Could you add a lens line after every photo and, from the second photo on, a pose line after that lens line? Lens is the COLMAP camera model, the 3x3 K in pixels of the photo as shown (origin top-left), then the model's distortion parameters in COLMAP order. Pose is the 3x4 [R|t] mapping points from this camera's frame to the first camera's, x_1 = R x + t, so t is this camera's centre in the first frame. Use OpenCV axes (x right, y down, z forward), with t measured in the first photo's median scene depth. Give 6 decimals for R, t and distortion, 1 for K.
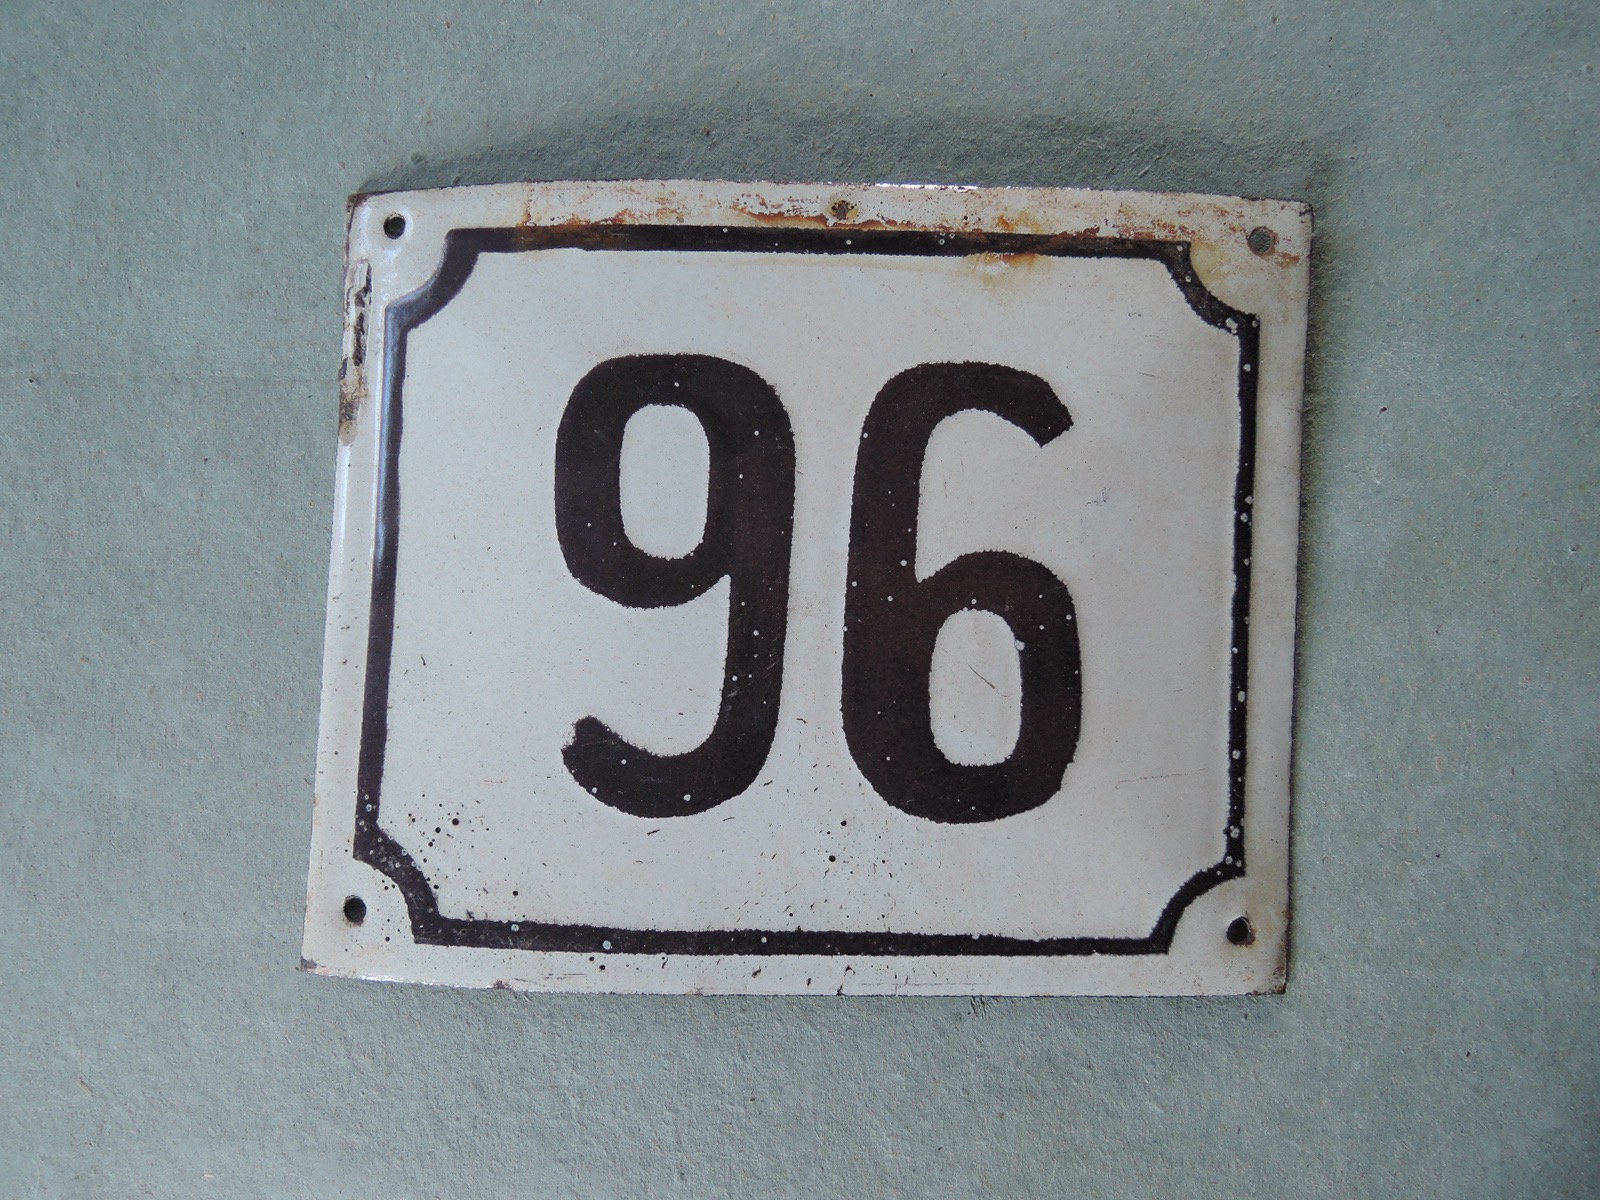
lens RADIAL K [[607.3, 0, 779.1], [0, 607.3, 620.5], [0, 0, 1]] dist [0.003638, 0.000179]
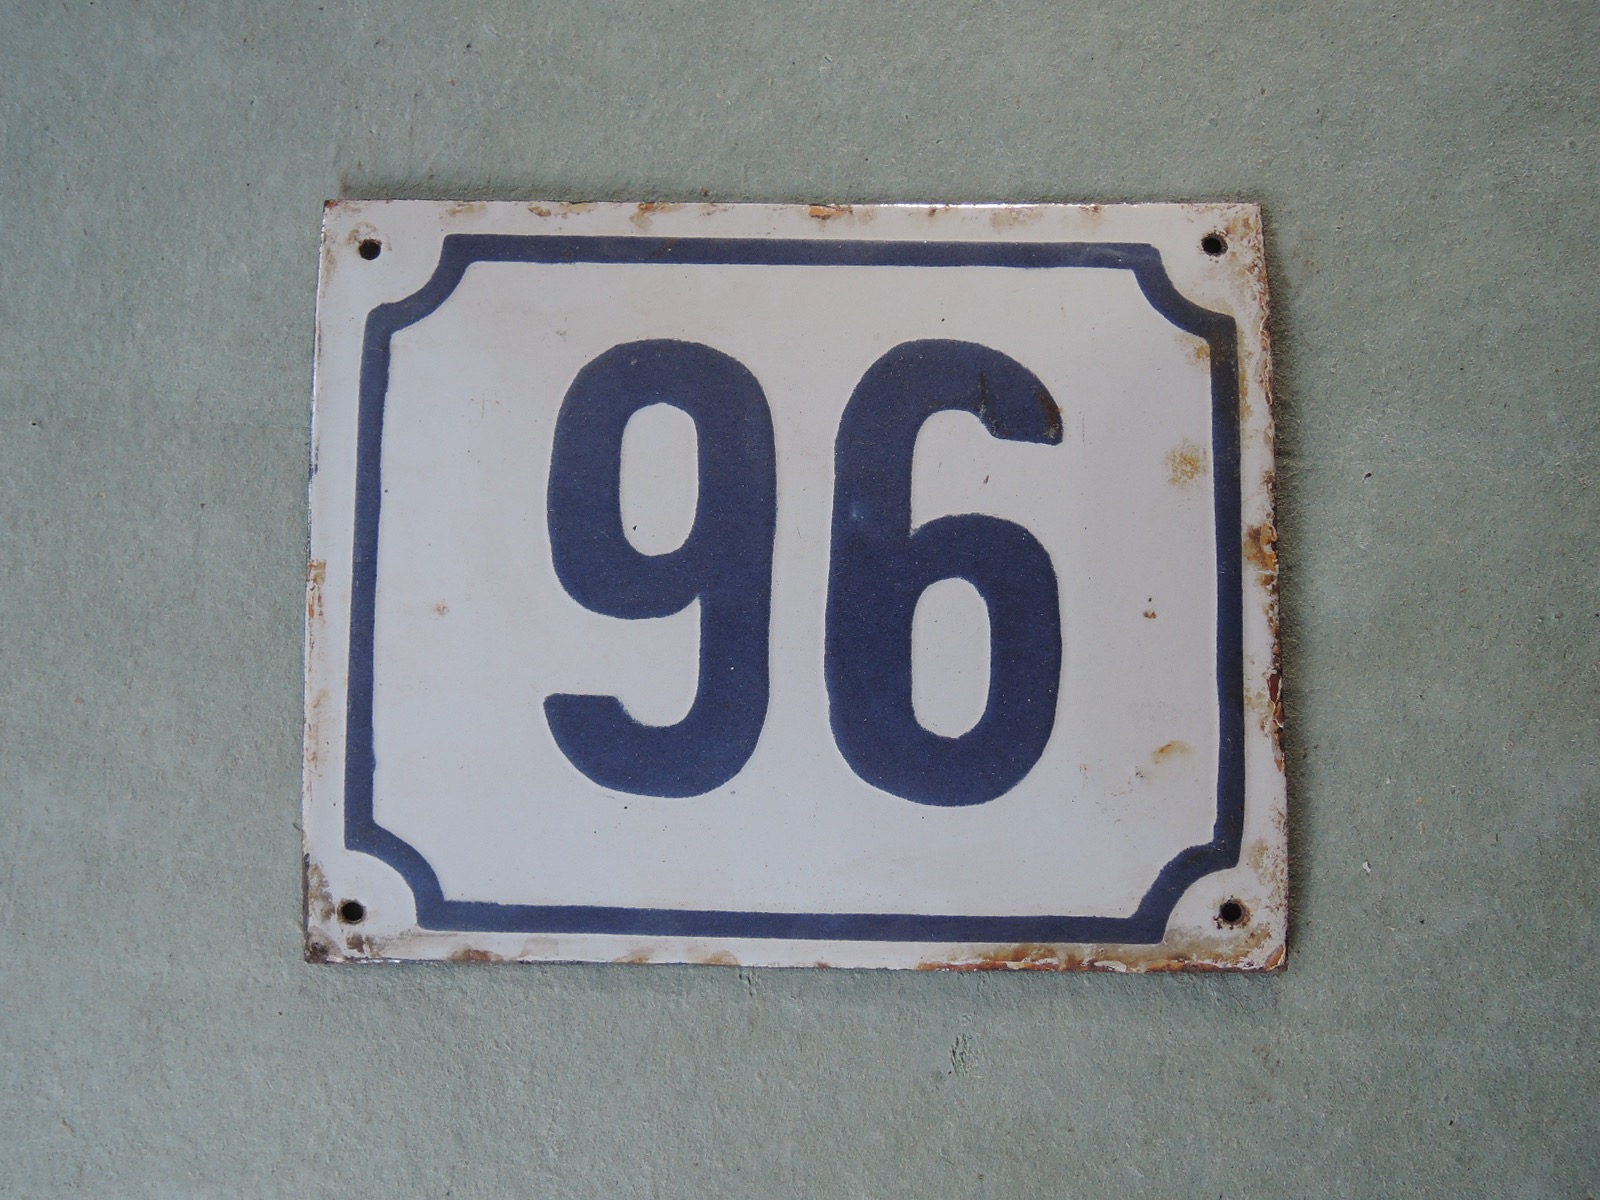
lens RADIAL K [[1127.0, 0, 766.4], [0, 1127.0, 605.3], [0, 0, 1]] dist [-0.010807, 0.008540]
pose [[0.999788, 0.016946, -0.011718, 0.019486], [-0.017441, 0.998899, -0.043549, -0.031906], [0.010967, 0.043744, 0.998983, -0.858391]]
